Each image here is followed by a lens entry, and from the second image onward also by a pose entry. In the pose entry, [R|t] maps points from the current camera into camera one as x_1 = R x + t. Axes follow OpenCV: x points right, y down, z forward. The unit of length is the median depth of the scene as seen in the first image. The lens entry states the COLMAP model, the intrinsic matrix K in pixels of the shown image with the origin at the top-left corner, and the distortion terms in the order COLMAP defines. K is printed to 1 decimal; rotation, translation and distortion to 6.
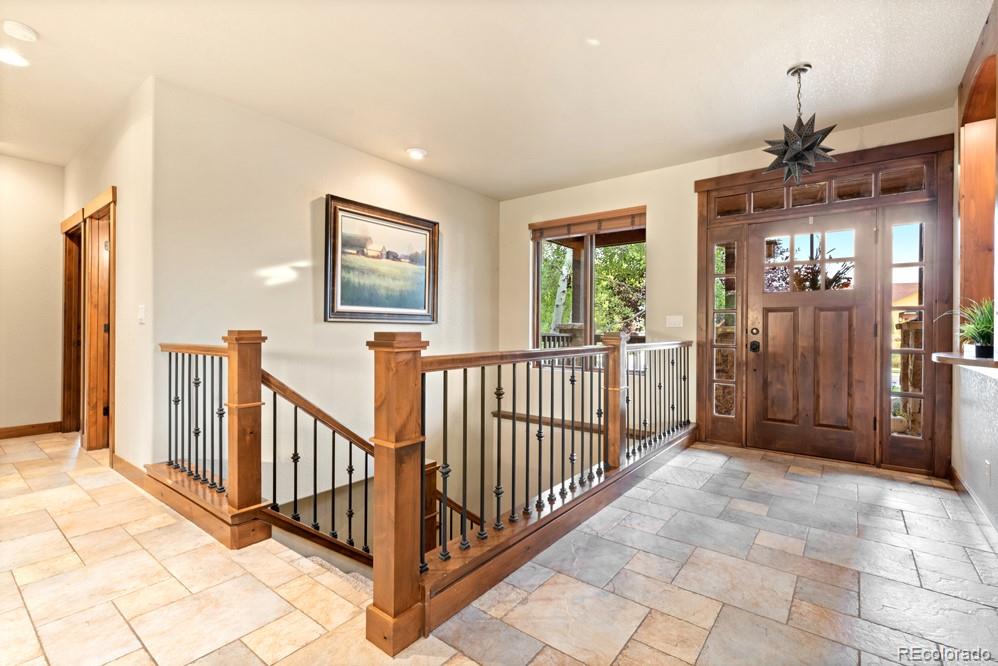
lens RADIAL K [[448.5, 0, 504.6], [0, 448.5, 324.9], [0, 0, 1]] dist [-0.000921, -0.000291]
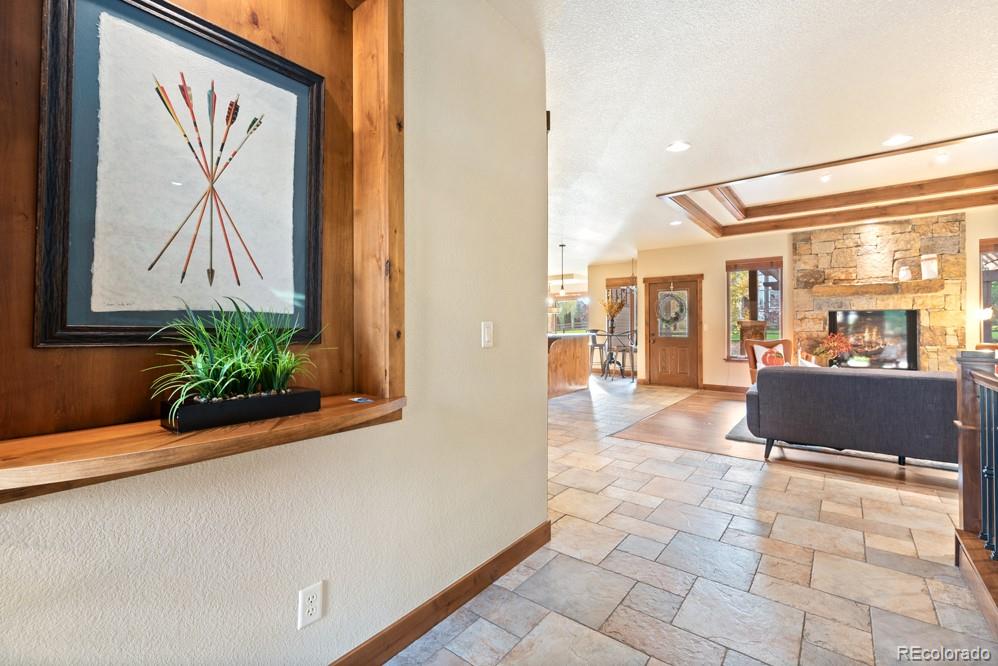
lens RADIAL K [[430.0, 0, 502.2], [0, 430.0, 325.2], [0, 0, 1]] dist [-0.000961, -0.000129]
pose [[-0.999944, -0.002879, 0.010145, 1.113099], [-0.002923, 0.999986, -0.004300, -0.048586], [-0.010133, -0.004330, -0.999939, 2.113749]]
